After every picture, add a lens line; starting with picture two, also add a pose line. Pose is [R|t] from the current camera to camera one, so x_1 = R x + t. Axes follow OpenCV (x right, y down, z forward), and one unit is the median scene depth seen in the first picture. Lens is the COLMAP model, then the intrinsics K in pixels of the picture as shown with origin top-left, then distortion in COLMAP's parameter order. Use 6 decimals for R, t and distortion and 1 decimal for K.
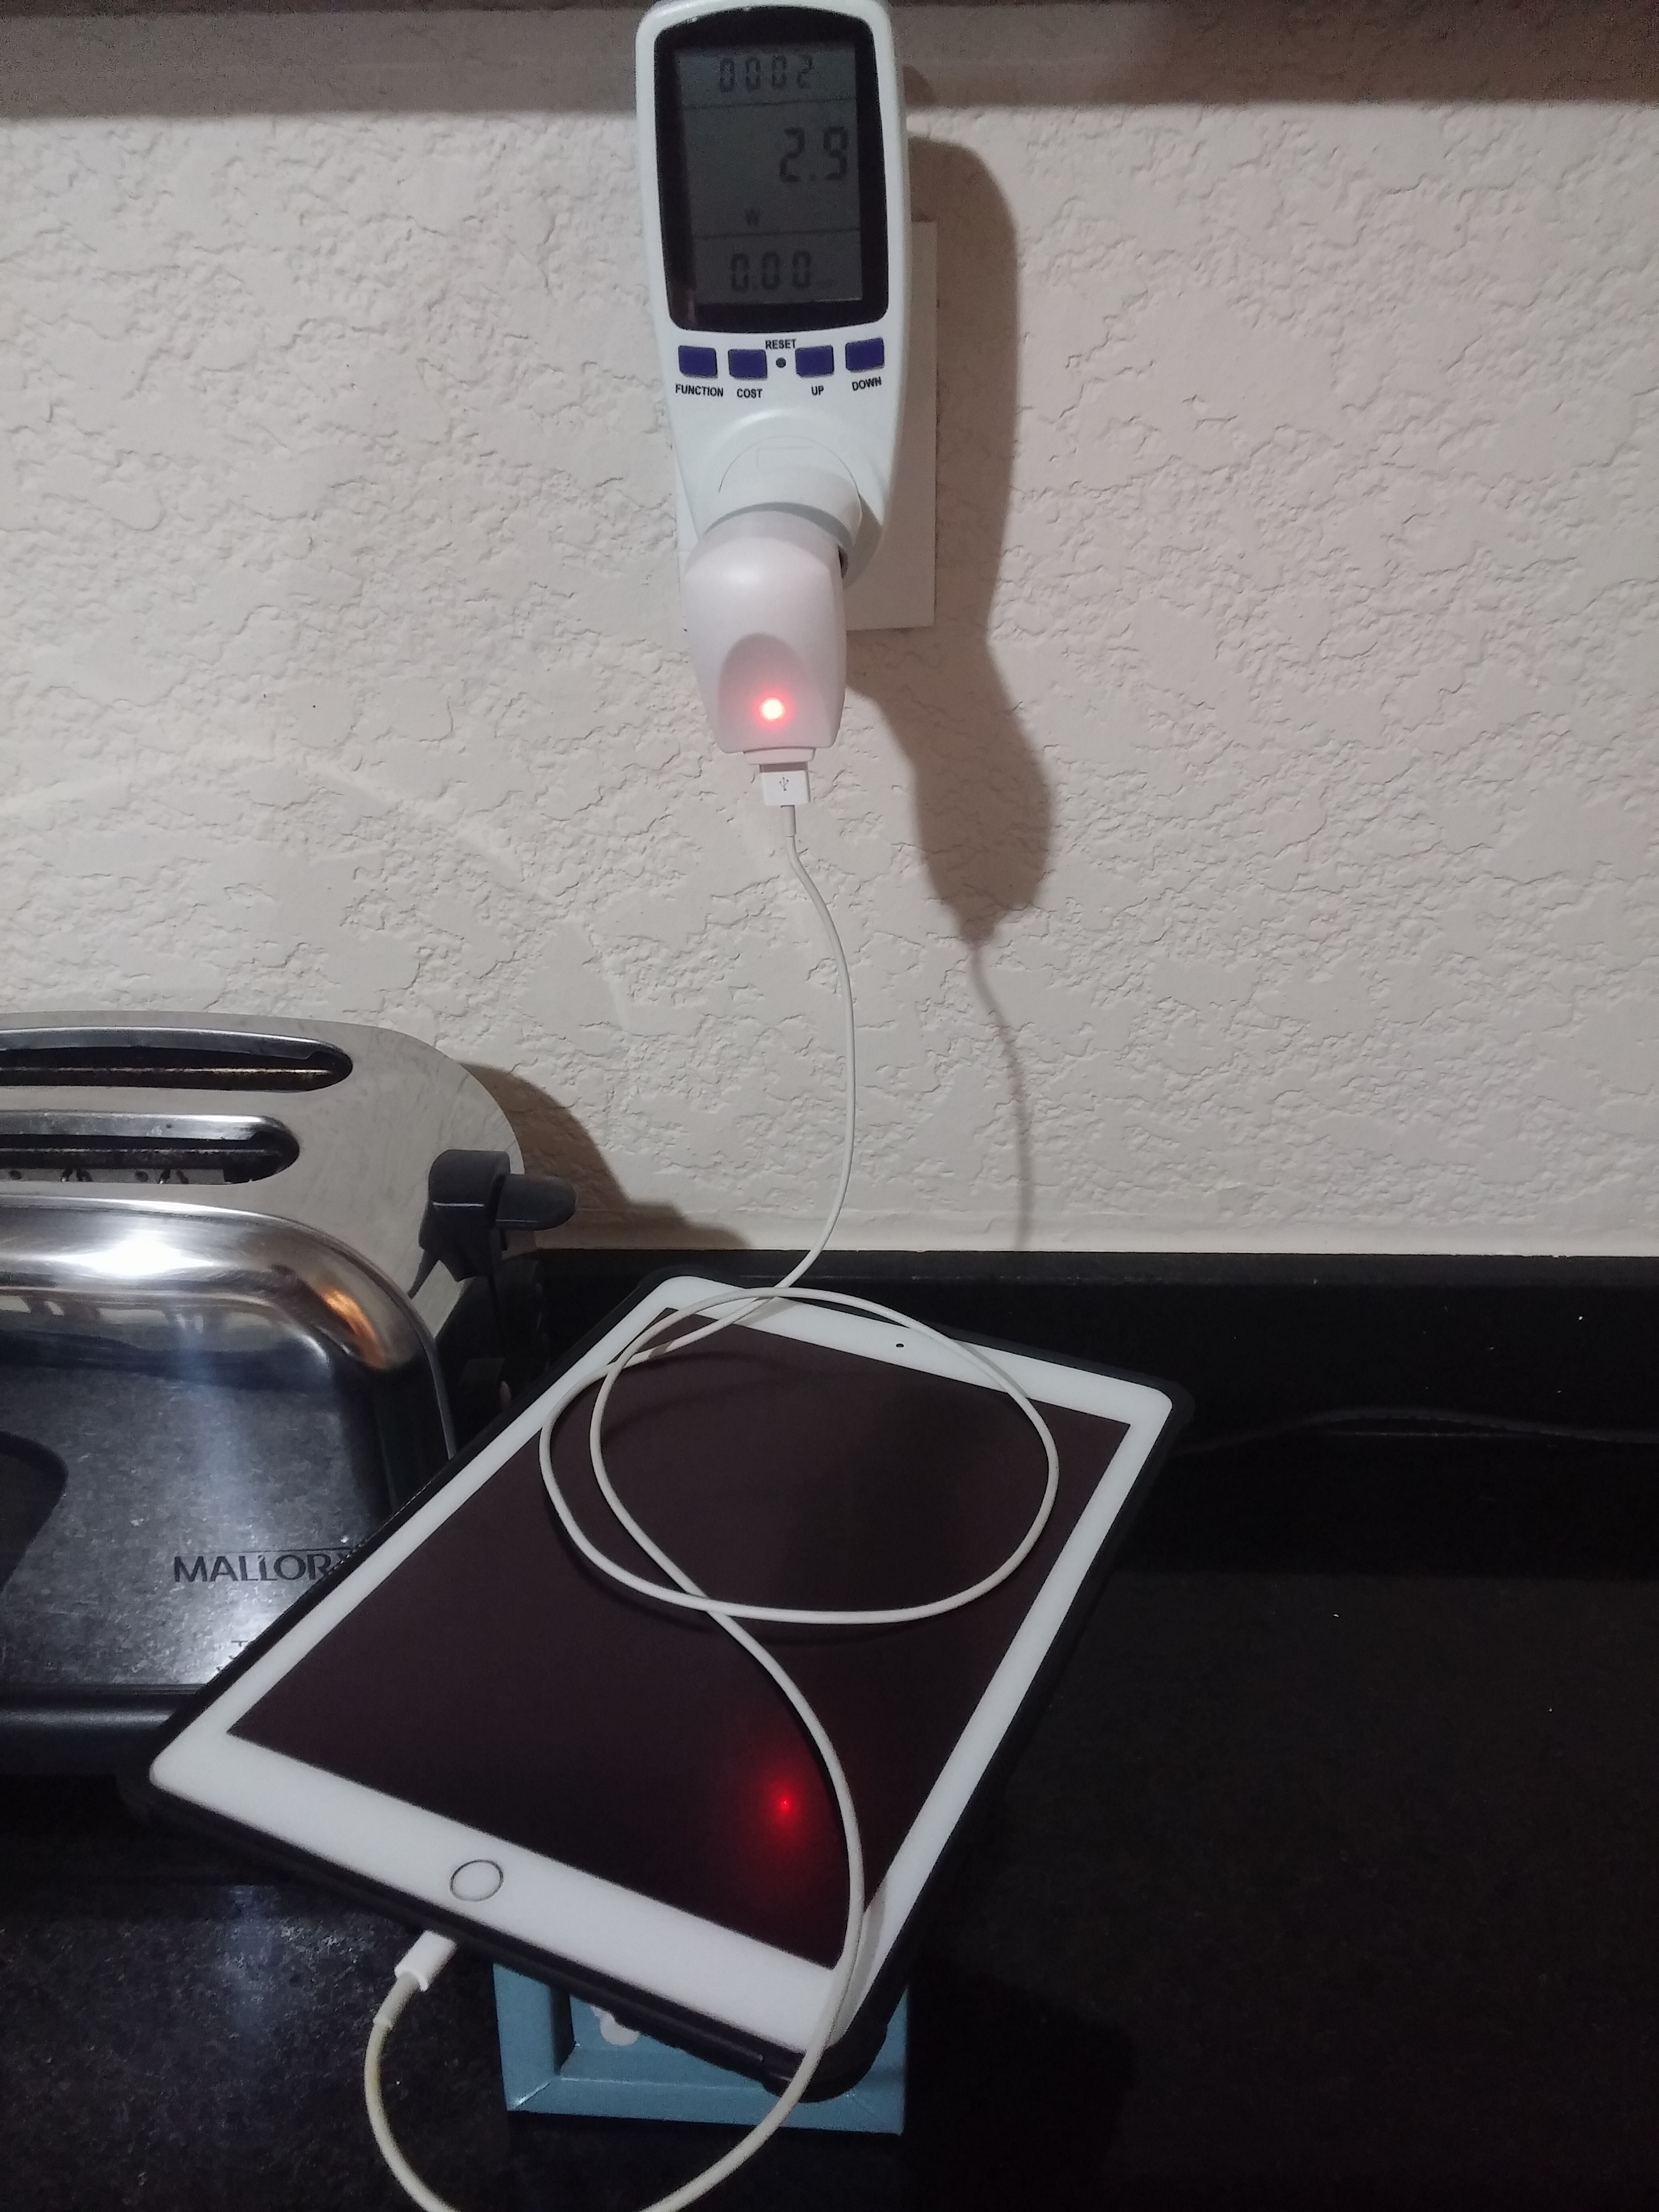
lens RADIAL K [[1714.6, 0, 809.1], [0, 1714.6, 984.3], [0, 0, 1]] dist [0.064462, -0.058150]
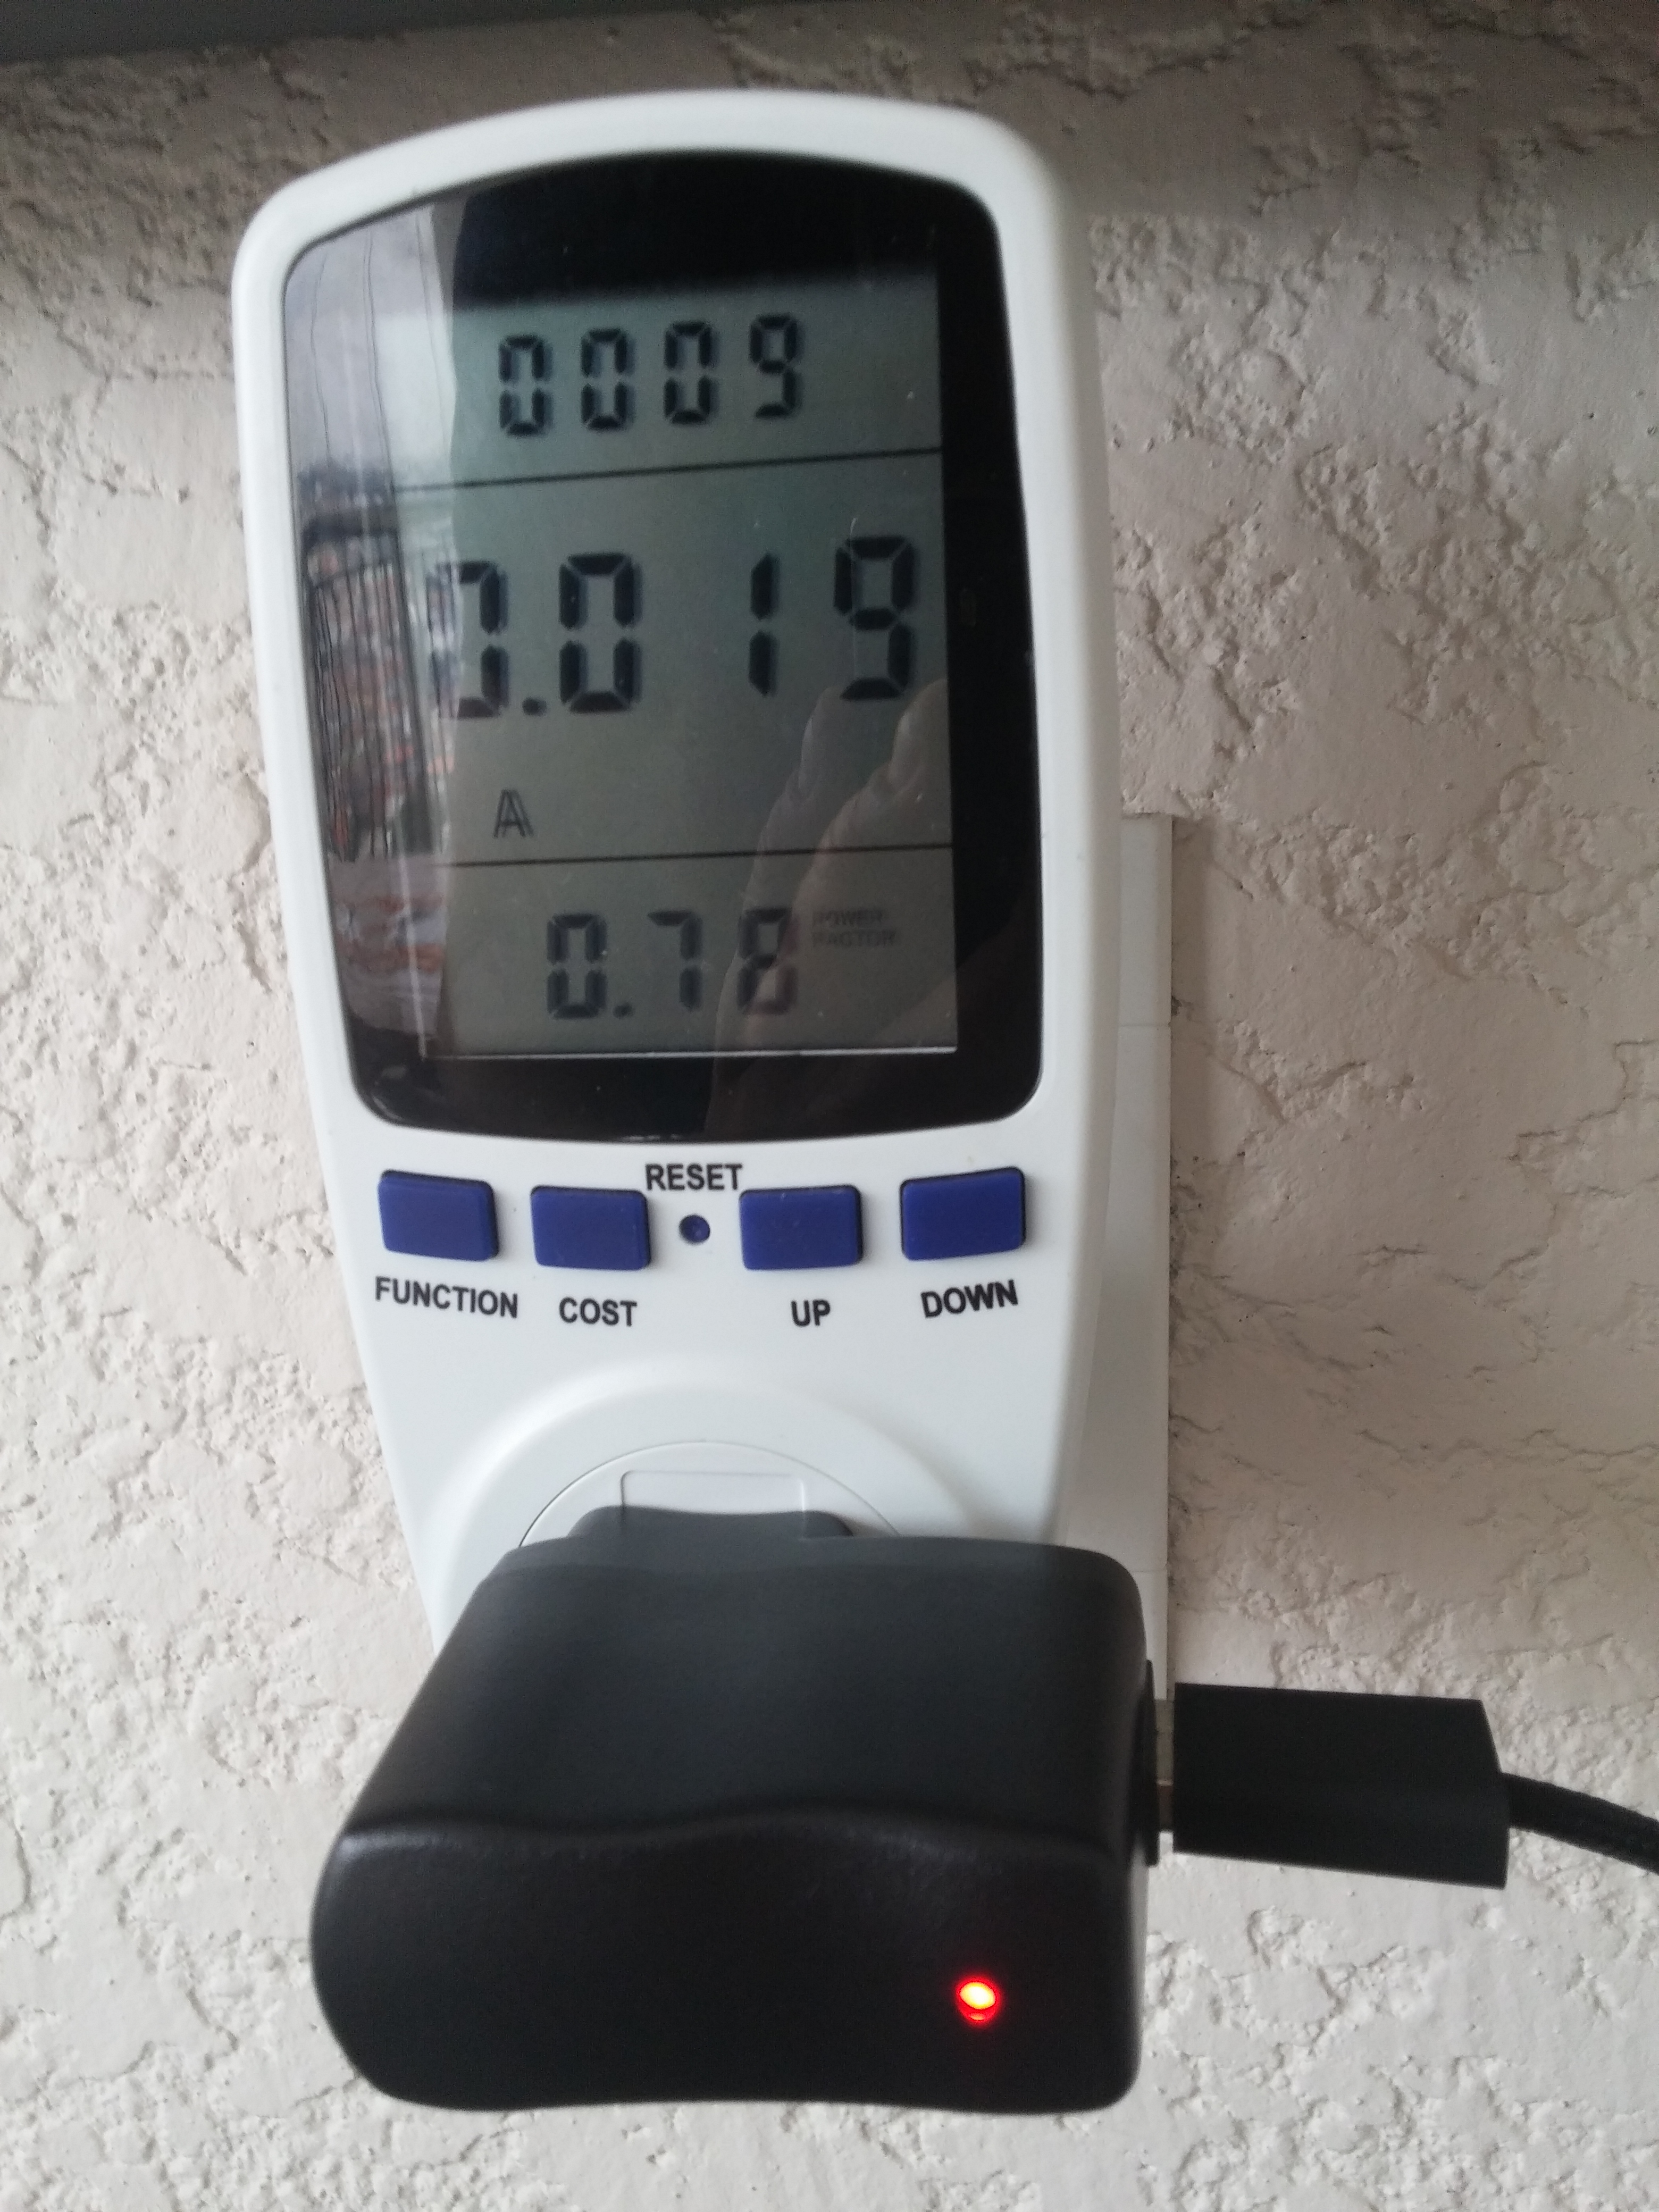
lens RADIAL K [[1714.6, 0, 759.0], [0, 1714.6, 1092.6], [0, 0, 1]] dist [0.064462, -0.058150]
pose [[0.990750, 0.019935, -0.134230, 0.030768], [-0.053926, 0.965533, -0.254635, -0.253158], [0.124528, 0.259518, 0.957676, 0.577501]]
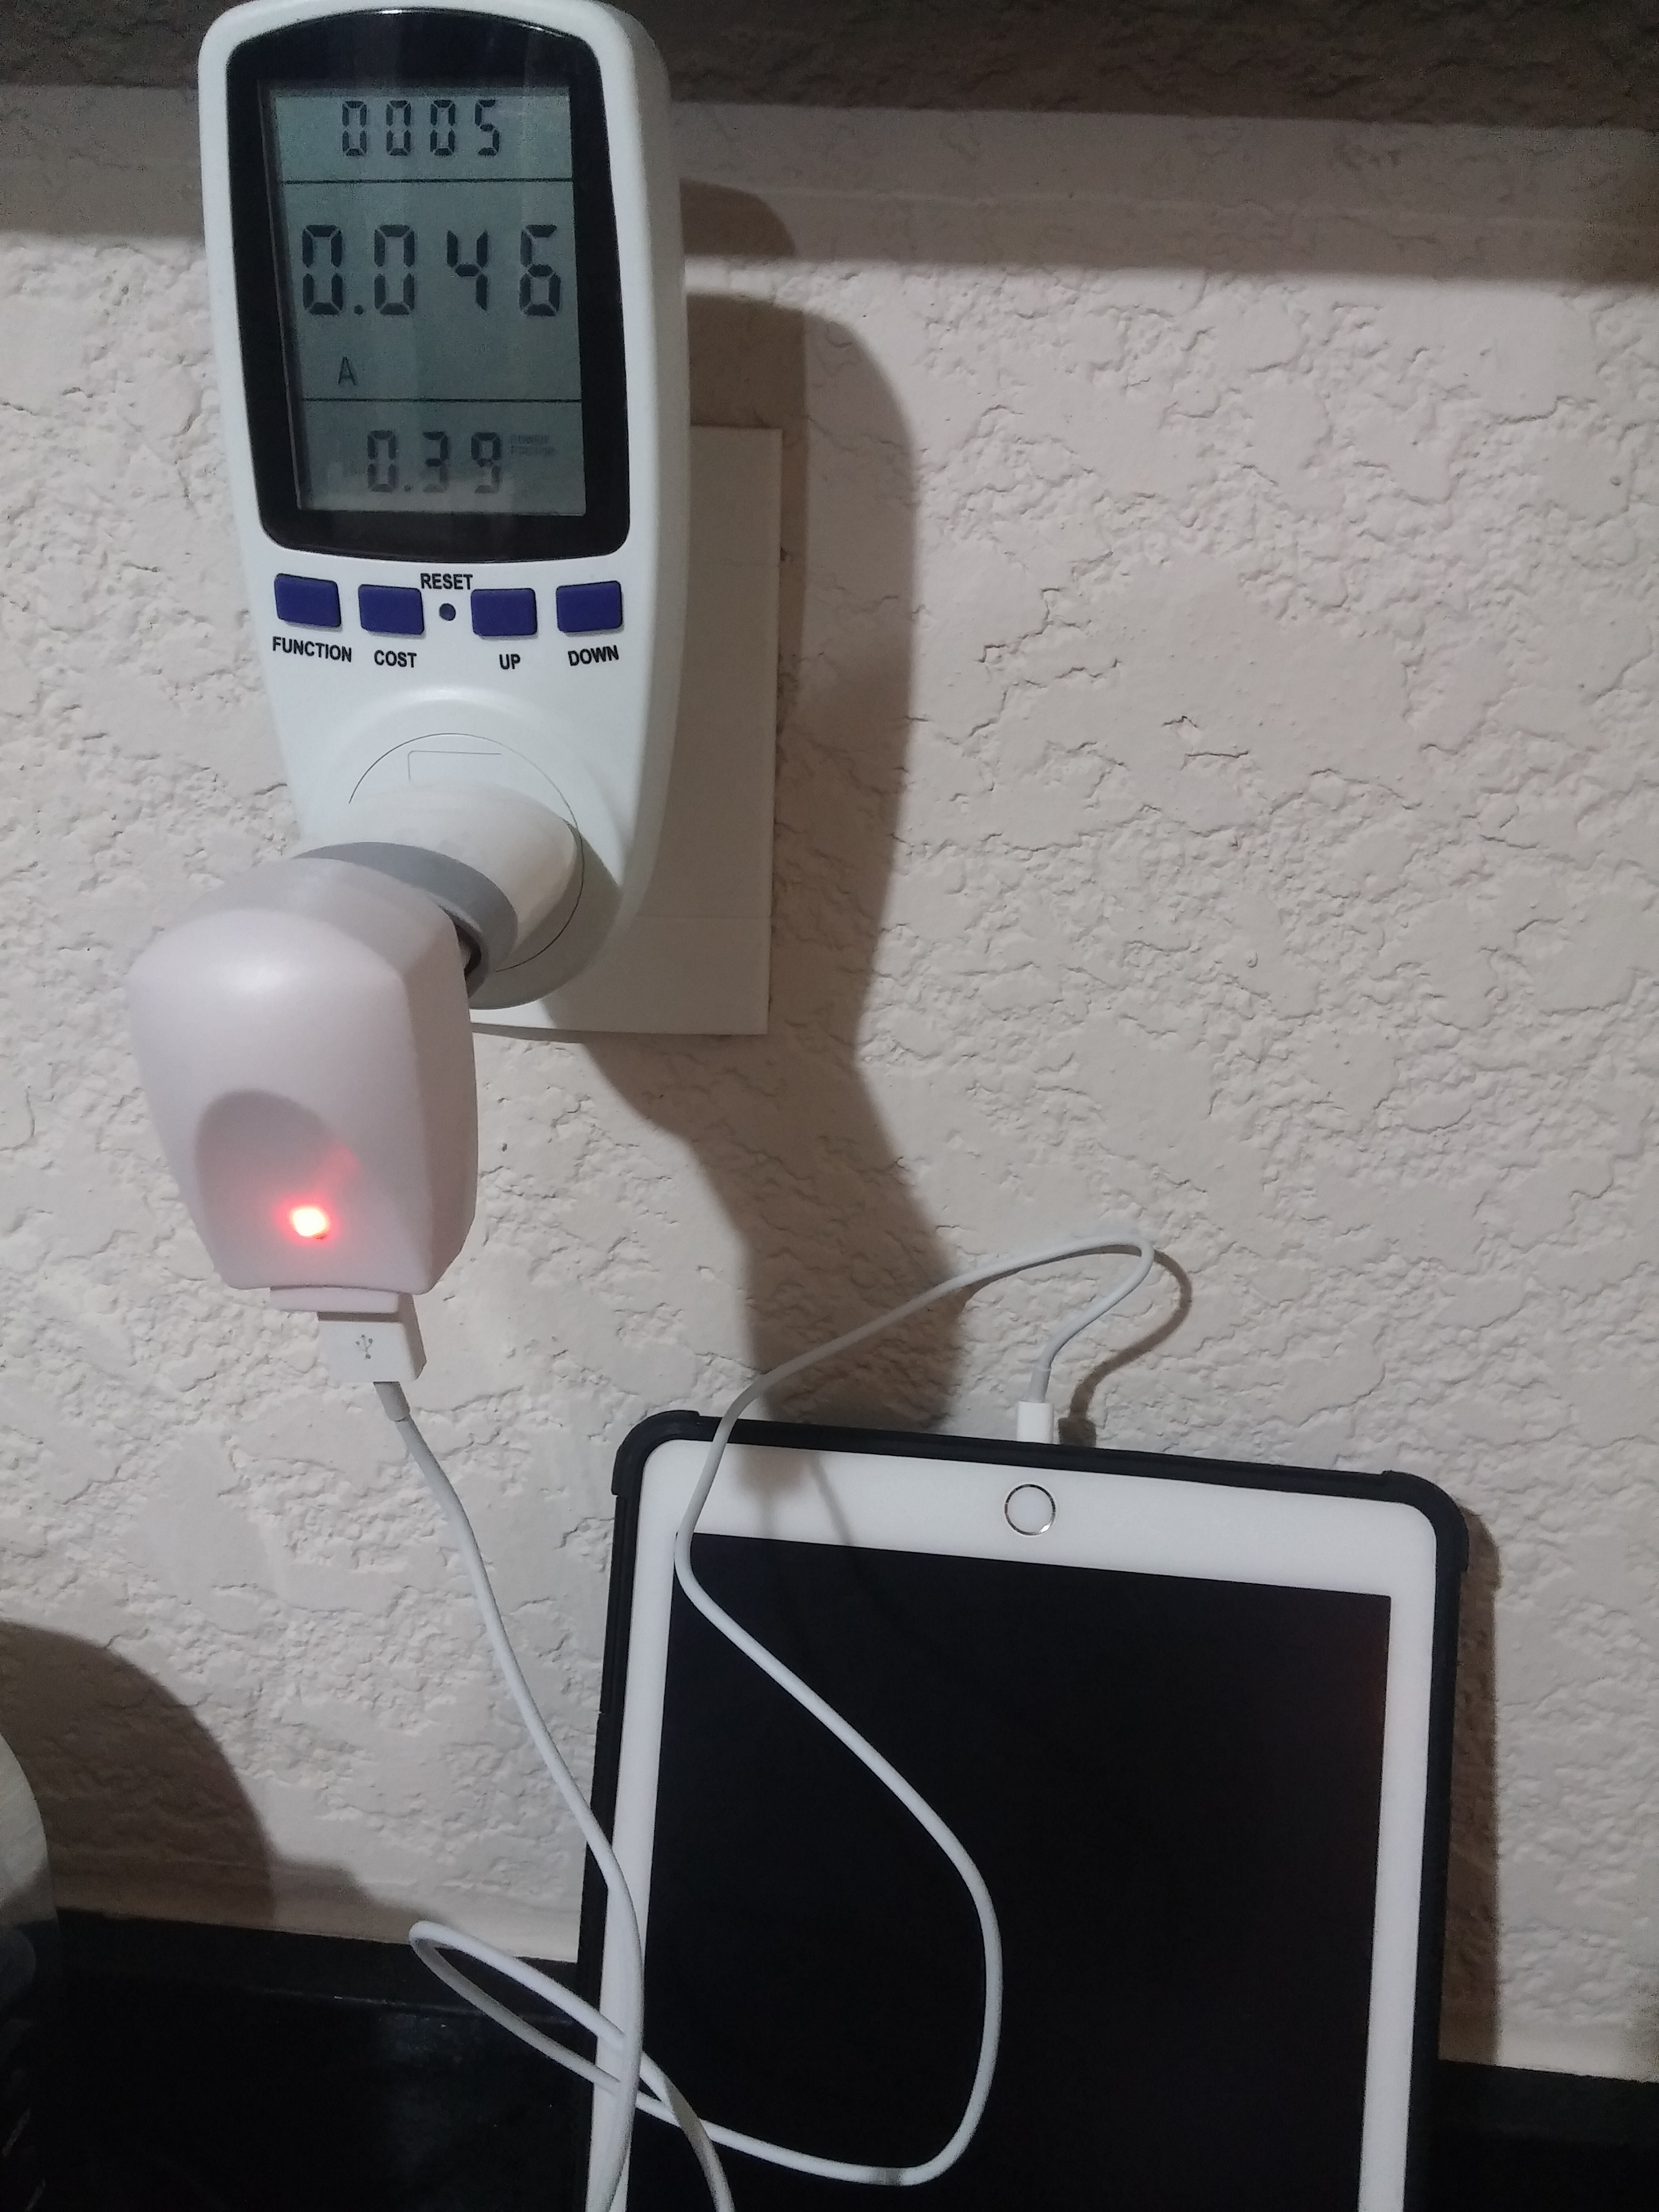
lens RADIAL K [[1714.6, 0, 758.7], [0, 1714.6, 1028.3], [0, 0, 1]] dist [0.064462, -0.058150]
pose [[0.995288, 0.070418, -0.066651, 0.114864], [-0.079531, 0.986114, -0.145786, -0.119145], [0.055459, 0.150400, 0.987068, 0.373203]]
